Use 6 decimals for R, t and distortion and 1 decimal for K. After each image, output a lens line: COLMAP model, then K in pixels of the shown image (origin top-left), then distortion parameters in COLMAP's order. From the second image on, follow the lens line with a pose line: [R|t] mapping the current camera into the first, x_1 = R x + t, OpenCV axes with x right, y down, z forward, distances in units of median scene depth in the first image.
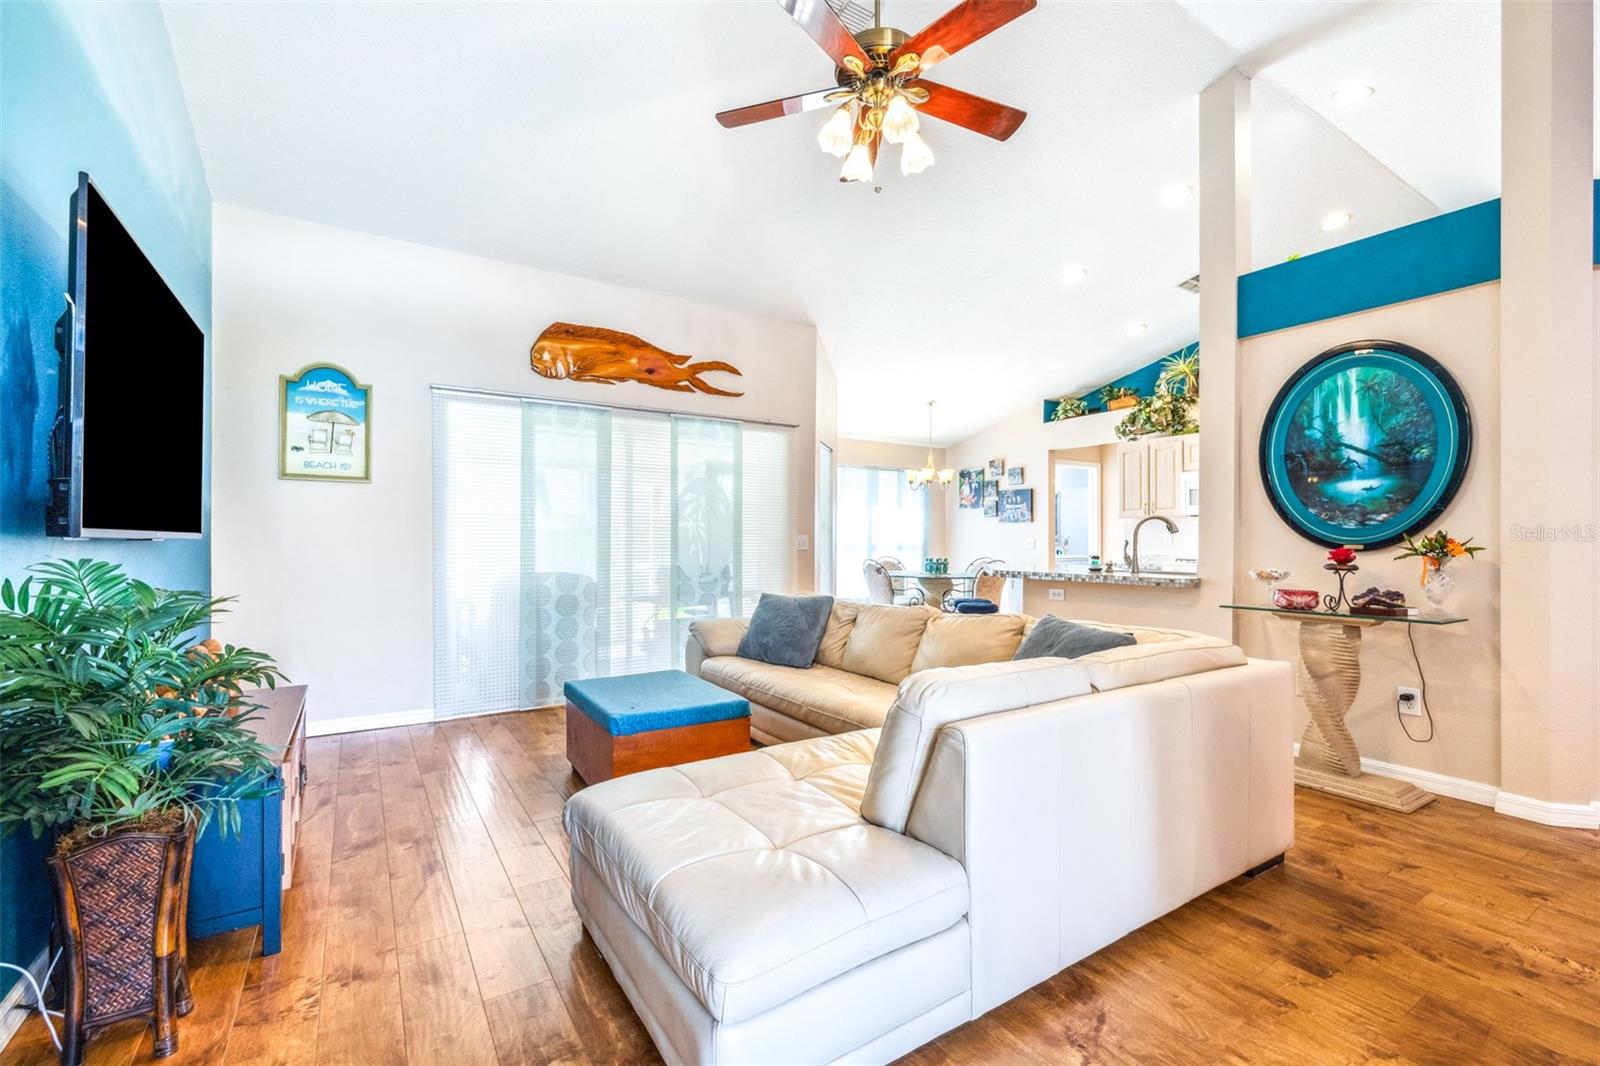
lens RADIAL K [[690.4, 0, 799.9], [0, 690.4, 536.6], [0, 0, 1]] dist [0.001134, -0.000615]
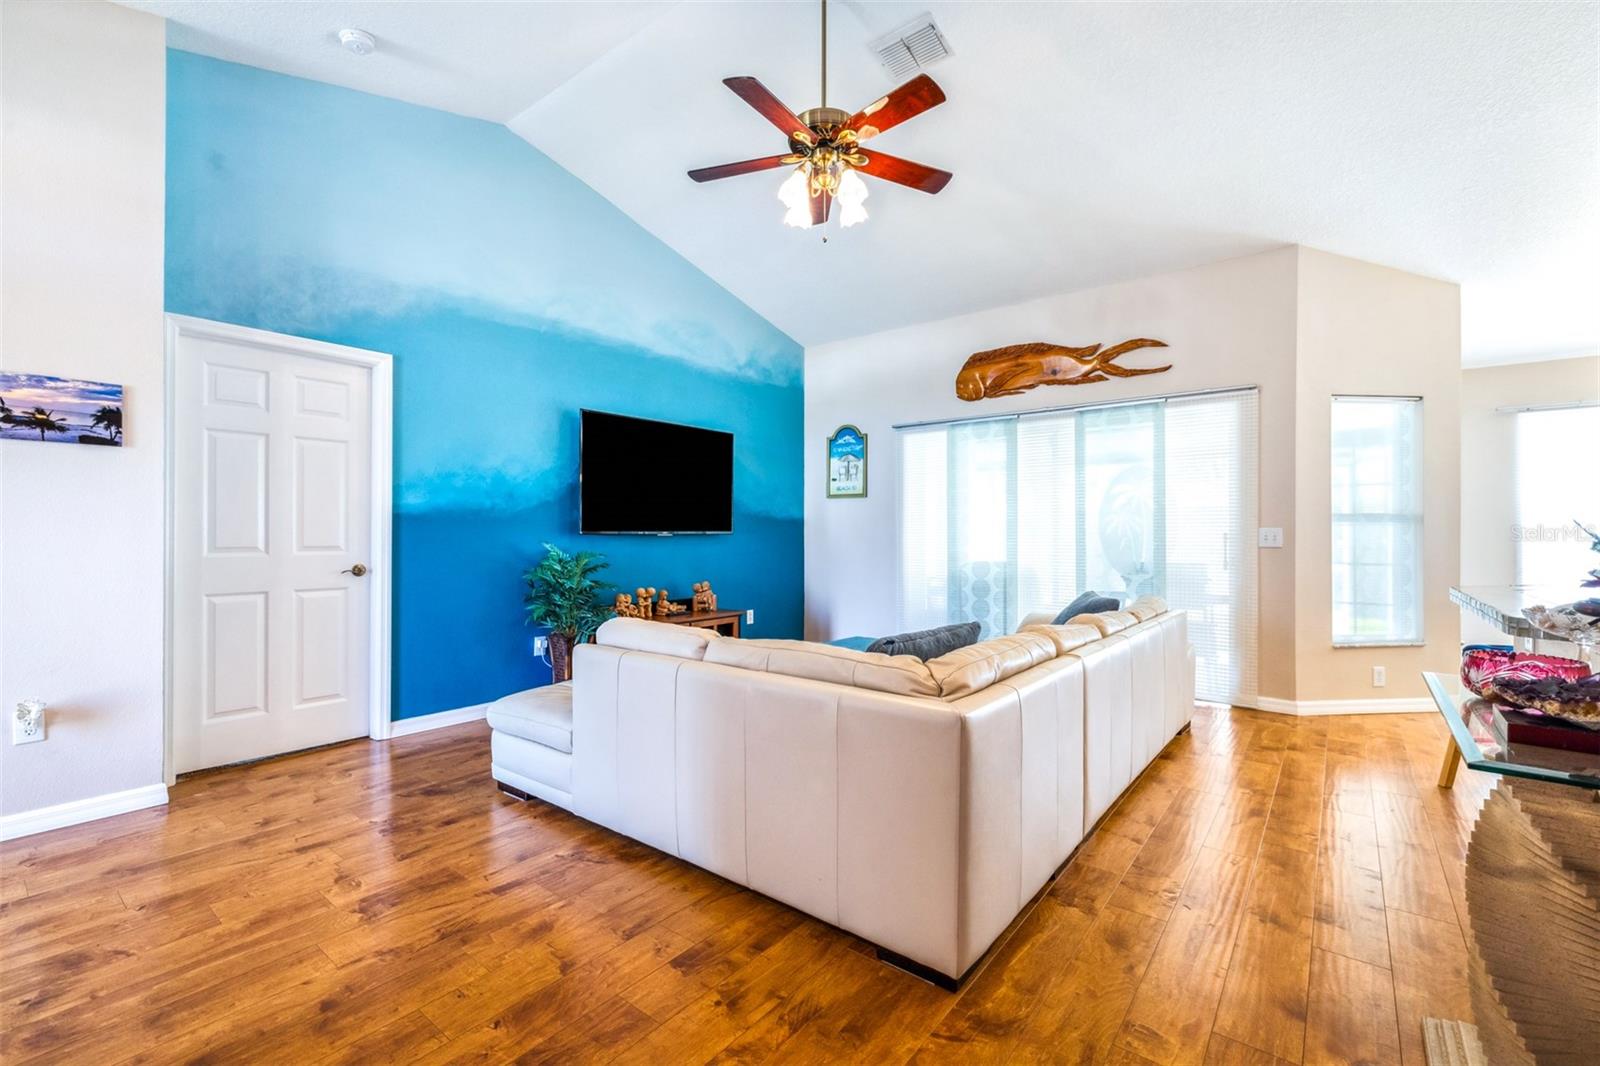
lens RADIAL K [[690.4, 0, 803.6], [0, 690.4, 525.0], [0, 0, 1]] dist [0.001134, -0.000615]
pose [[0.321459, -0.012275, -0.946844, 1.091013], [0.005465, 0.999923, -0.011108, 0.000625], [0.946908, -0.001604, 0.321502, 0.519986]]
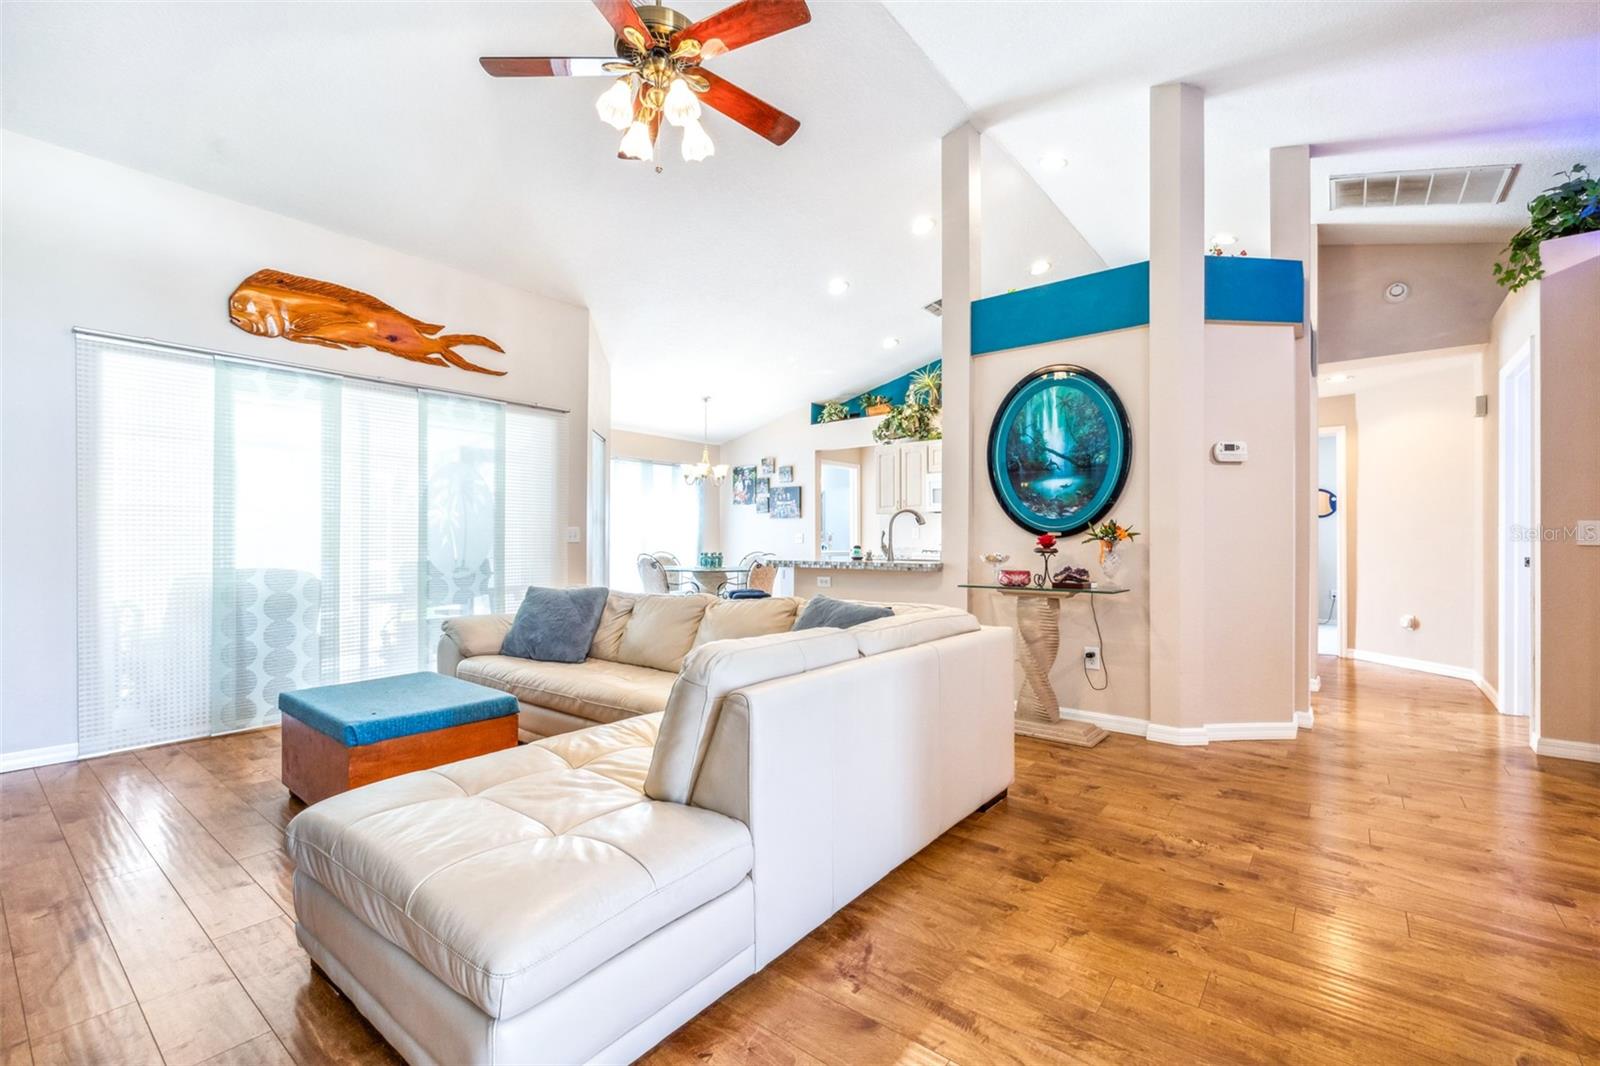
lens RADIAL K [[690.4, 0, 801.6], [0, 690.4, 535.0], [0, 0, 1]] dist [0.001134, -0.000615]
pose [[0.946398, 0.001073, 0.323001, -0.011477], [-0.000328, 0.999997, -0.002361, 0.022118], [-0.323003, 0.002128, 0.946396, -0.004676]]
